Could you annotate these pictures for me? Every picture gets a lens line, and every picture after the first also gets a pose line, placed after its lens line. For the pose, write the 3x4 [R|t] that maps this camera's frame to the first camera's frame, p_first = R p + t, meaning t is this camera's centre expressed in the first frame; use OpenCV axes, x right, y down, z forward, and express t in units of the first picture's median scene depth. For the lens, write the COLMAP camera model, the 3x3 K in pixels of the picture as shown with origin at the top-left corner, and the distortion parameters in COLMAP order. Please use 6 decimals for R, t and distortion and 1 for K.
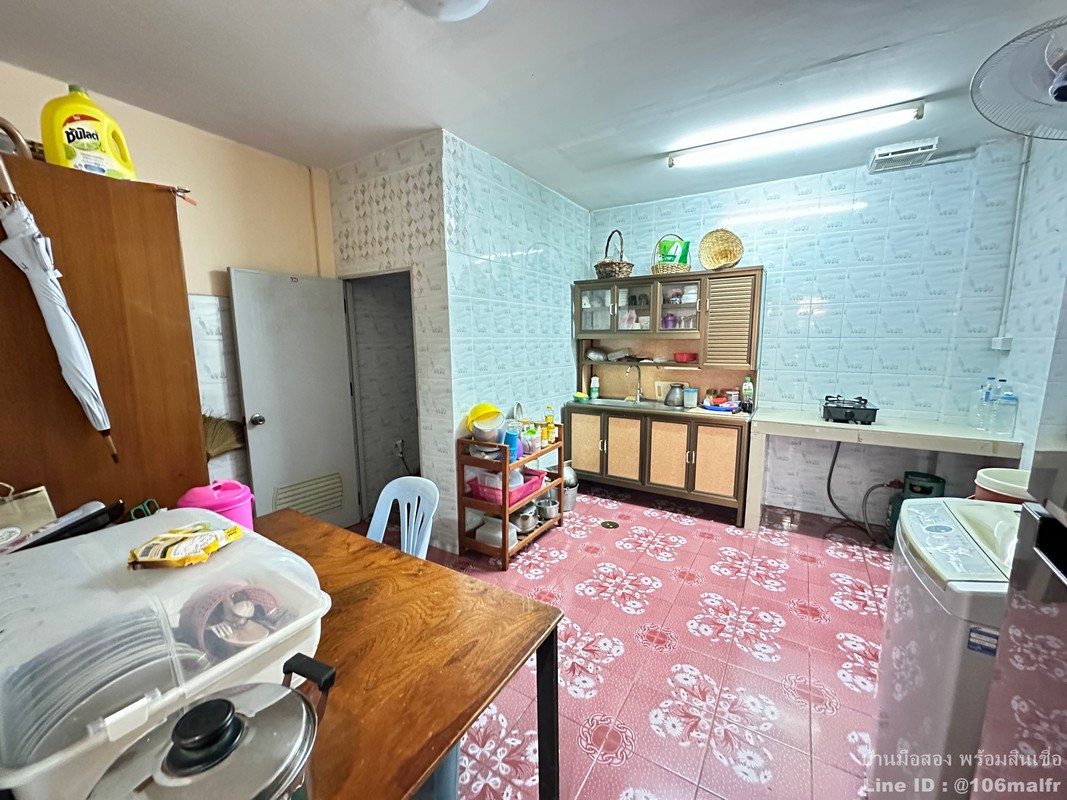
lens RADIAL K [[436.4, 0, 533.5], [0, 436.4, 400.0], [0, 0, 1]] dist [-0.003253, 0.000640]
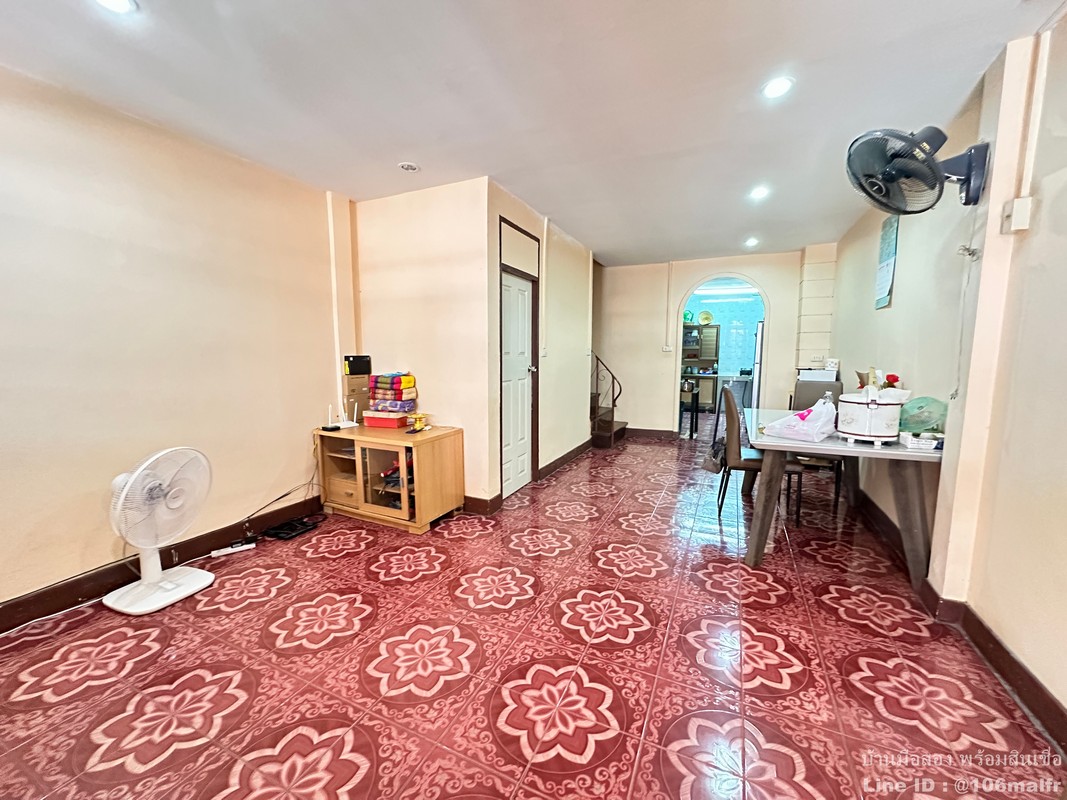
lens RADIAL K [[436.4, 0, 533.5], [0, 436.4, 400.0], [0, 0, 1]] dist [-0.003253, 0.000640]
pose [[0.994134, -0.002951, 0.108115, -1.011588], [0.006184, 0.999543, -0.029582, 0.274918], [-0.107979, 0.030077, 0.993698, -1.718193]]
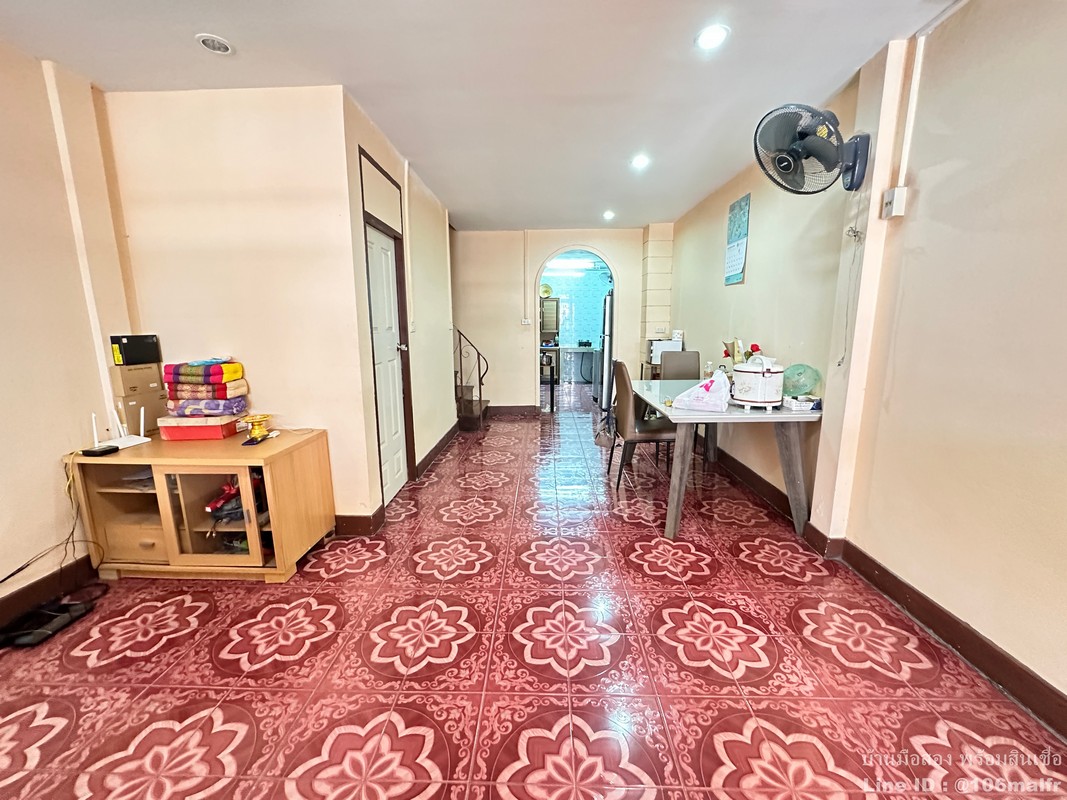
lens RADIAL K [[436.4, 0, 533.5], [0, 436.4, 400.0], [0, 0, 1]] dist [-0.003253, 0.000640]
pose [[0.866079, -0.083690, 0.492853, -1.145505], [0.069818, 0.996474, 0.046519, 0.242569], [-0.495008, -0.005879, 0.868868, -1.505119]]
